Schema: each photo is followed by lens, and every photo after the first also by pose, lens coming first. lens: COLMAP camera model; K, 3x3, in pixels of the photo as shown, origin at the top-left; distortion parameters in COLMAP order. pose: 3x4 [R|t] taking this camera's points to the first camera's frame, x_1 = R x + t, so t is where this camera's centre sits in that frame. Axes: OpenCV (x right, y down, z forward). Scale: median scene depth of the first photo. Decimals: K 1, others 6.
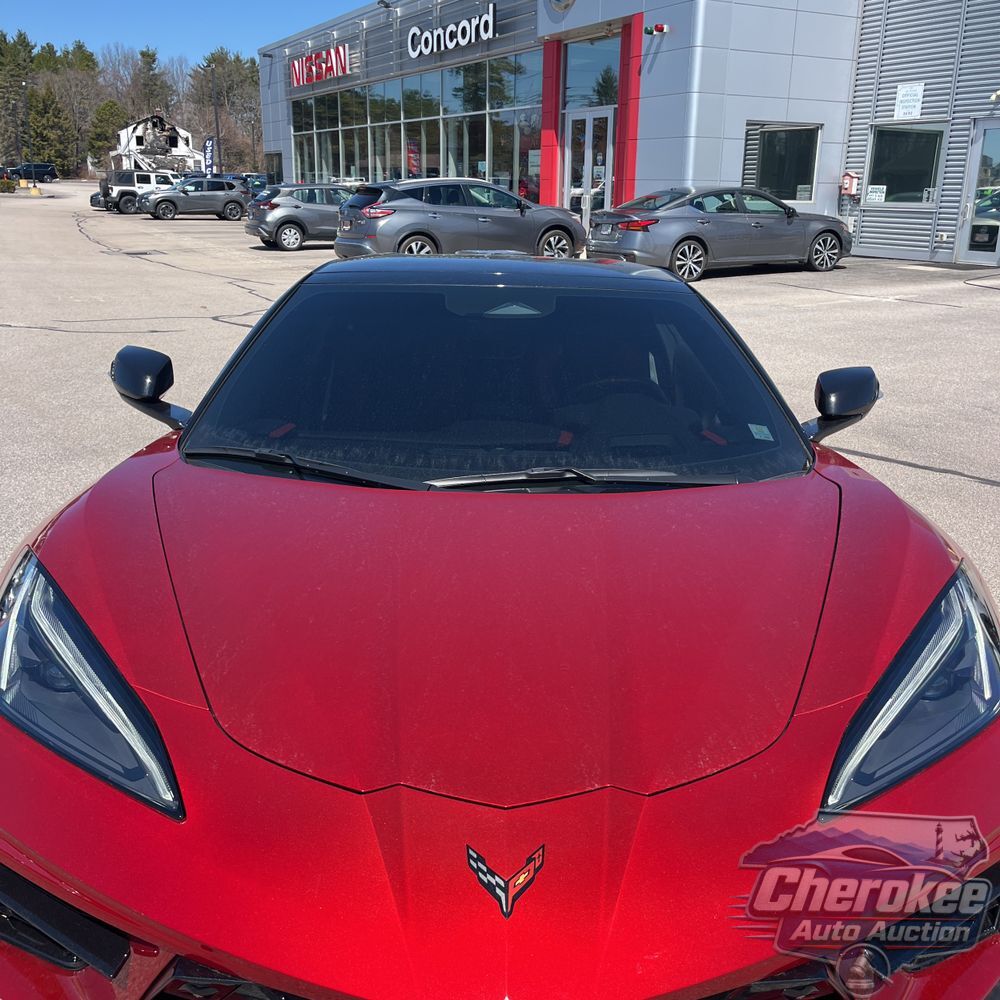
lens RADIAL K [[1006.9, 0, 508.8], [0, 1006.9, 493.6], [0, 0, 1]] dist [0.012935, 0.000000]
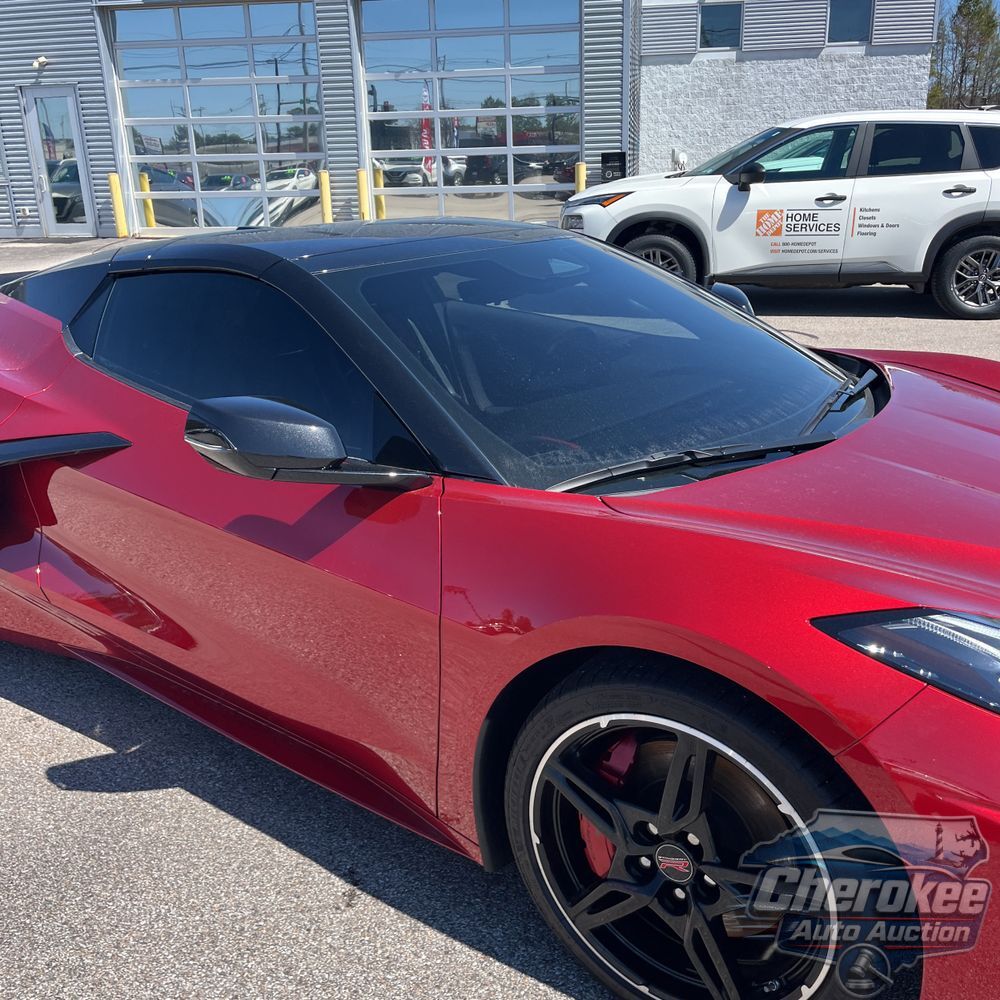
lens RADIAL K [[1006.9, 0, 500.4], [0, 1006.9, 507.5], [0, 0, 1]] dist [0.012935, 0.000000]
pose [[0.579106, -0.291637, 0.761304, -0.118801], [0.265922, 0.950325, 0.161766, -0.021875], [-0.770663, 0.108768, 0.627892, 0.079256]]
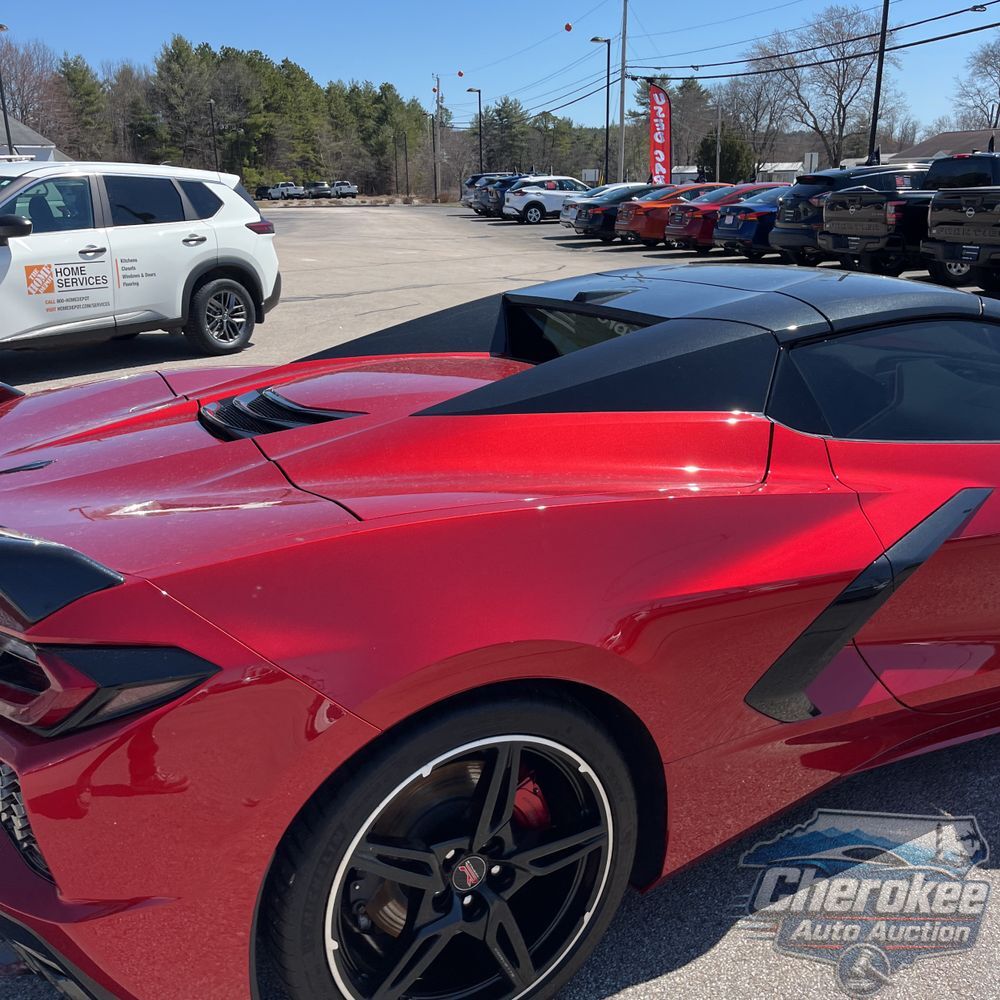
lens RADIAL K [[1006.9, 0, 500.5], [0, 1006.9, 499.9], [0, 0, 1]] dist [0.012935, 0.000000]
pose [[-0.478477, -0.268670, 0.835988, -0.122443], [0.259705, 0.866152, 0.427006, -0.089580], [-0.838817, 0.421423, -0.344658, 0.287353]]
